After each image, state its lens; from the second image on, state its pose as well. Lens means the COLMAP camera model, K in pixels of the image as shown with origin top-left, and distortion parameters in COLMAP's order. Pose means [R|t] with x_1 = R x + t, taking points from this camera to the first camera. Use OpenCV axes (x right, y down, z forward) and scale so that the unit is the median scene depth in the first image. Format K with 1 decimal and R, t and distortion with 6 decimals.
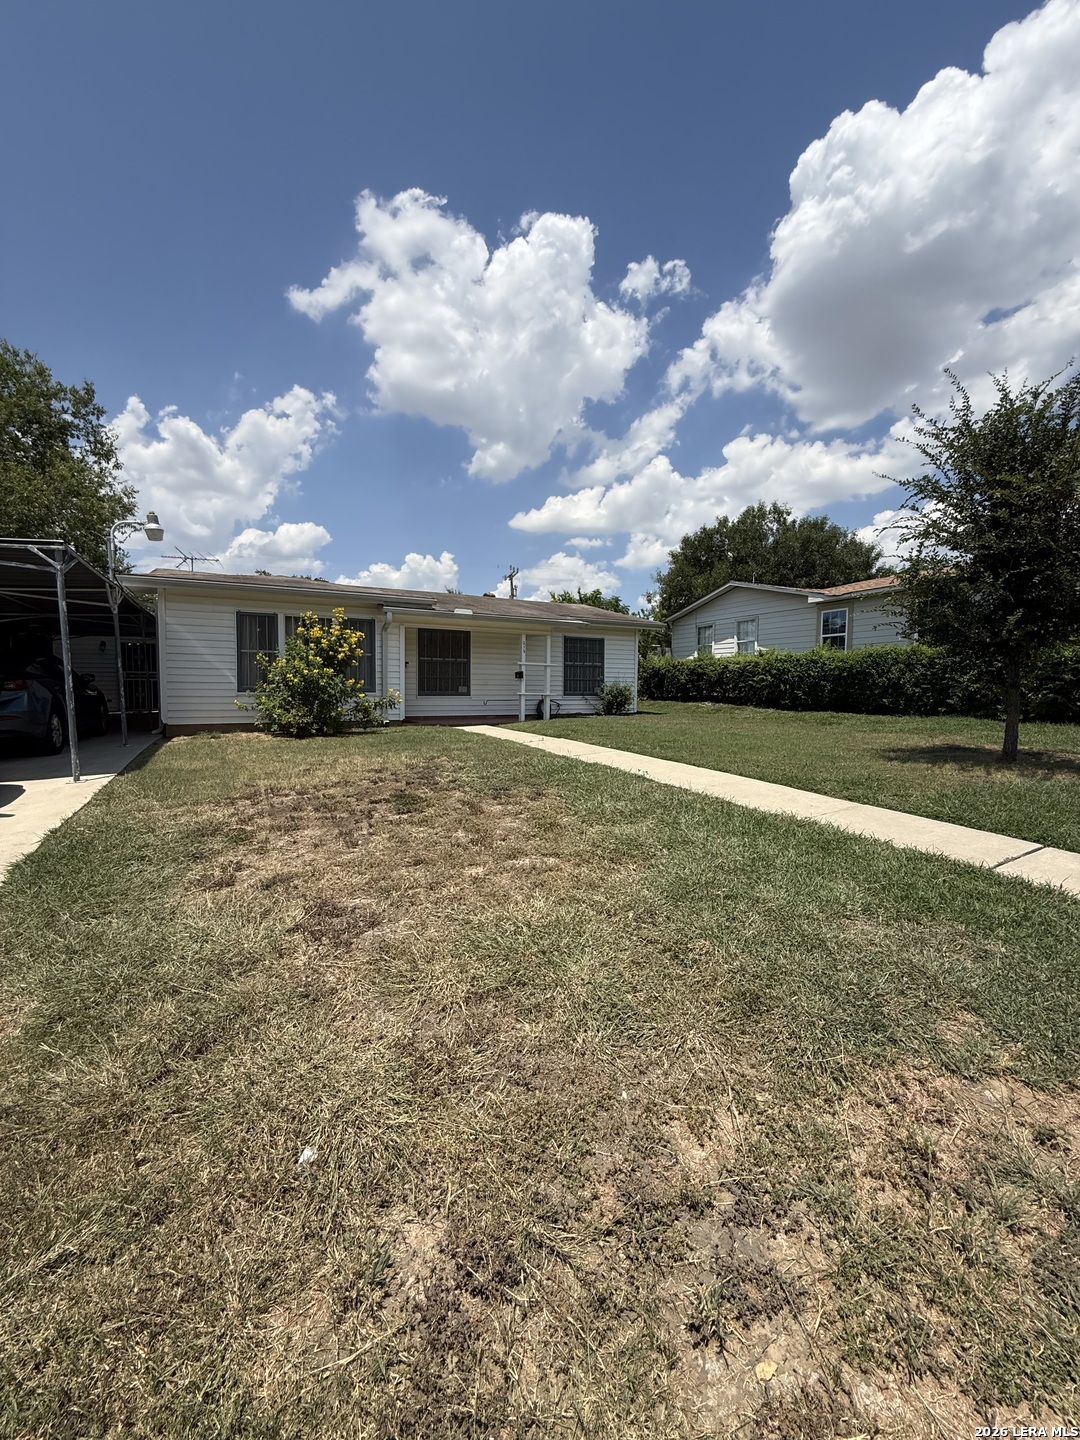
lens RADIAL K [[575.4, 0, 543.7], [0, 575.4, 715.7], [0, 0, 1]] dist [-0.000567, 0.000271]
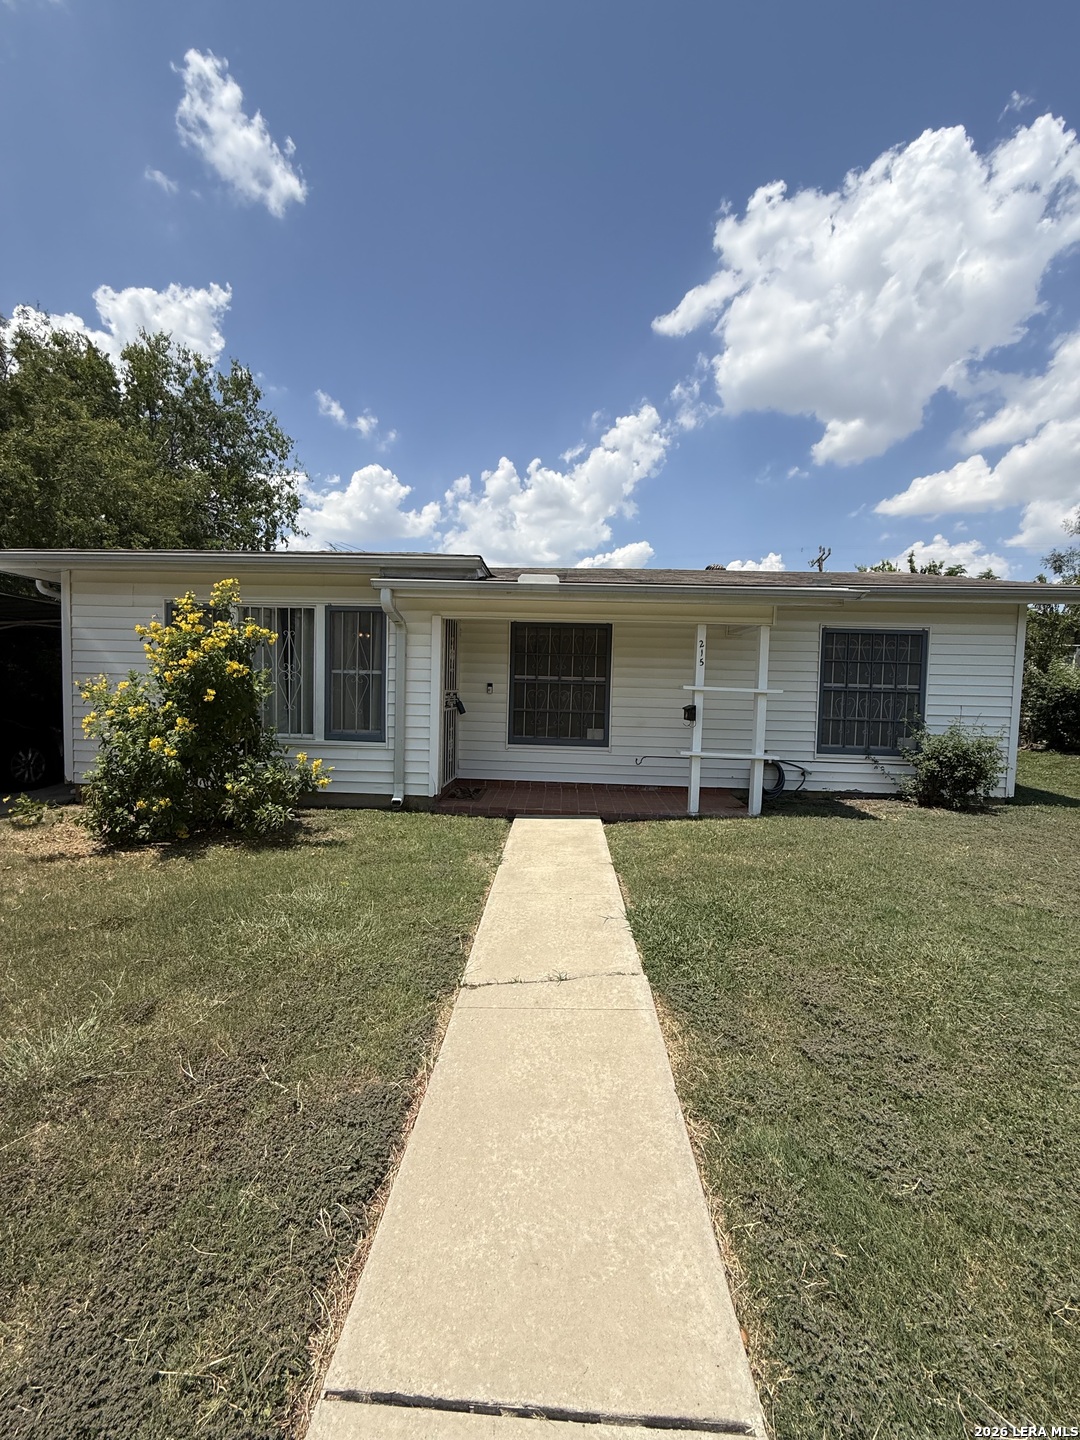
lens RADIAL K [[575.4, 0, 543.7], [0, 575.4, 715.7], [0, 0, 1]] dist [-0.000567, 0.000271]
pose [[0.858546, 0.041721, -0.511037, 0.090022], [-0.045417, 0.998954, 0.005254, -0.063522], [0.510722, 0.018699, 0.859543, 0.521599]]
